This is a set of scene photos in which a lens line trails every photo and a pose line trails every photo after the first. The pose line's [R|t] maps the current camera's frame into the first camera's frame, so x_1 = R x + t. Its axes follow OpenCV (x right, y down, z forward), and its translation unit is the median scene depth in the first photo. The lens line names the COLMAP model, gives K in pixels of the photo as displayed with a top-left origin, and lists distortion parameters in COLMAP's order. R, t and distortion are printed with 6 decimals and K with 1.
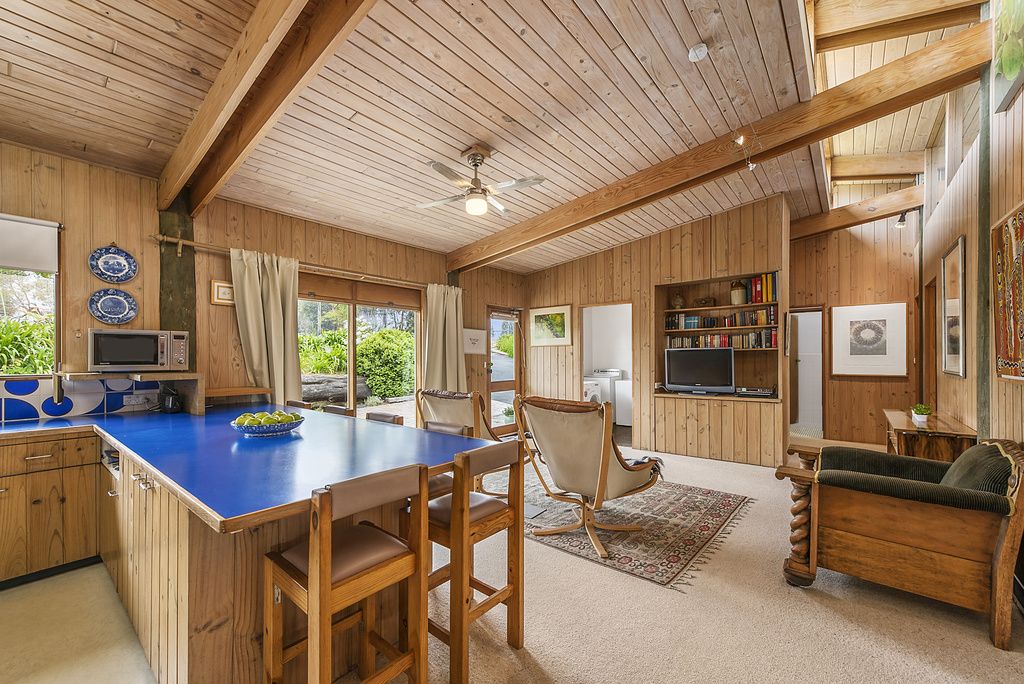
lens RADIAL K [[412.9, 0, 513.2], [0, 412.9, 345.6], [0, 0, 1]] dist [0.010696, -0.000040]
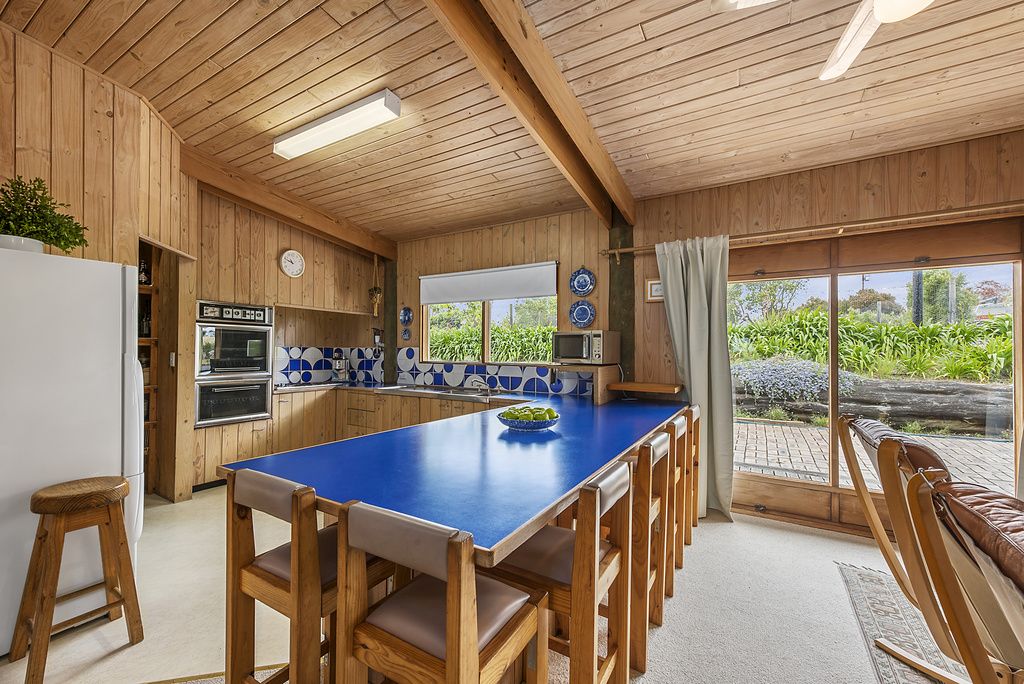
lens RADIAL K [[406.8, 0, 507.5], [0, 406.8, 342.1], [0, 0, 1]] dist [0.008849, -0.000184]
pose [[0.151497, -0.022533, -0.988201, 0.233113], [0.021282, 0.999583, -0.019530, 0.012478], [0.988229, -0.018072, 0.151913, 0.500600]]
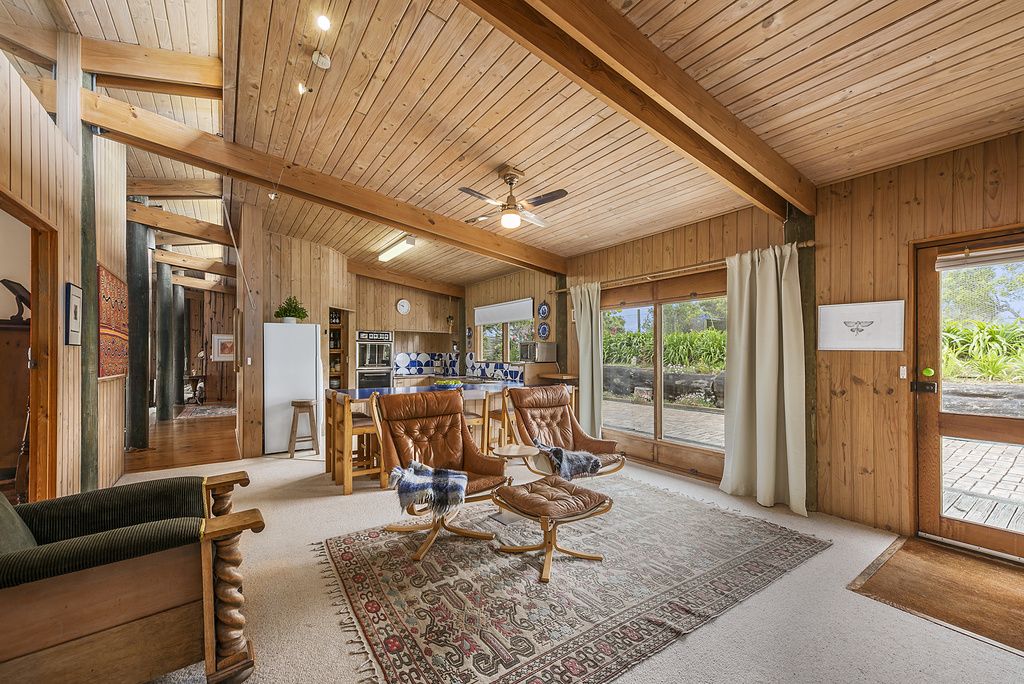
lens RADIAL K [[406.8, 0, 507.5], [0, 406.8, 342.1], [0, 0, 1]] dist [0.008849, -0.000184]
pose [[-0.274299, -0.030650, -0.961156, 0.903481], [0.026298, 0.998879, -0.039358, 0.032228], [0.961285, -0.036072, -0.273186, 1.204371]]
